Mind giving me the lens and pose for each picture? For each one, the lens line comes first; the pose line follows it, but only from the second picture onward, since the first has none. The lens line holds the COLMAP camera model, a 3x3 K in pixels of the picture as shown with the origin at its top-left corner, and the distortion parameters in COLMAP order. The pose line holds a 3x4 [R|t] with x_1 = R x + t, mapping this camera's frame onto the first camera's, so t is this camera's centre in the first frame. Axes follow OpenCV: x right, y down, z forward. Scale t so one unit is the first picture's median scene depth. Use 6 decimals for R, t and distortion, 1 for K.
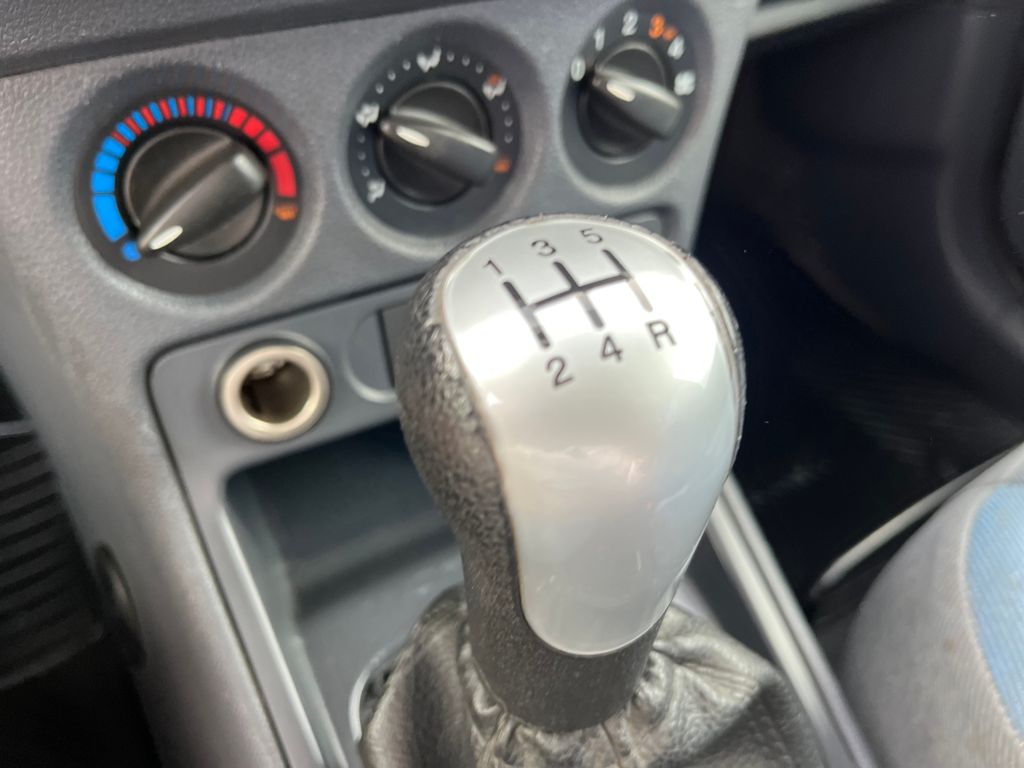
lens RADIAL K [[774.7, 0, 512.0], [0, 774.7, 384.0], [0, 0, 1]] dist [0.068318, -0.091418]
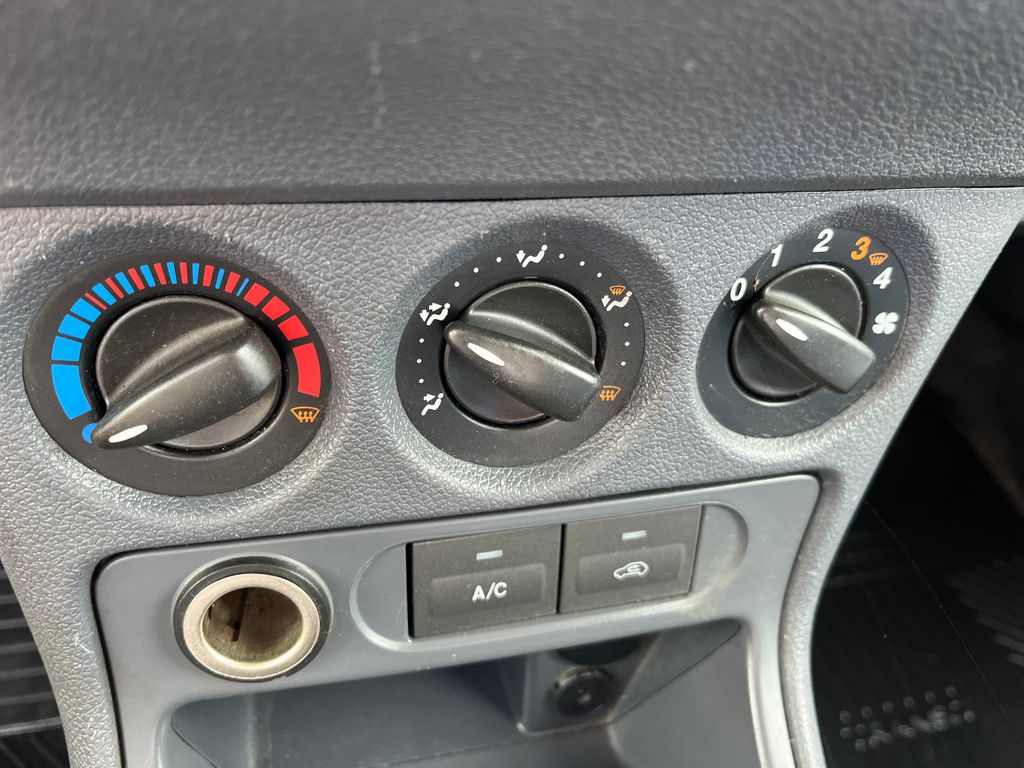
lens RADIAL K [[774.7, 0, 512.0], [0, 774.7, 384.0], [0, 0, 1]] dist [0.068318, -0.091418]
pose [[0.969203, 0.191912, -0.154323, 0.011148], [-0.208112, 0.973321, -0.096618, -0.229000], [0.131664, 0.125759, 0.983285, 0.309685]]
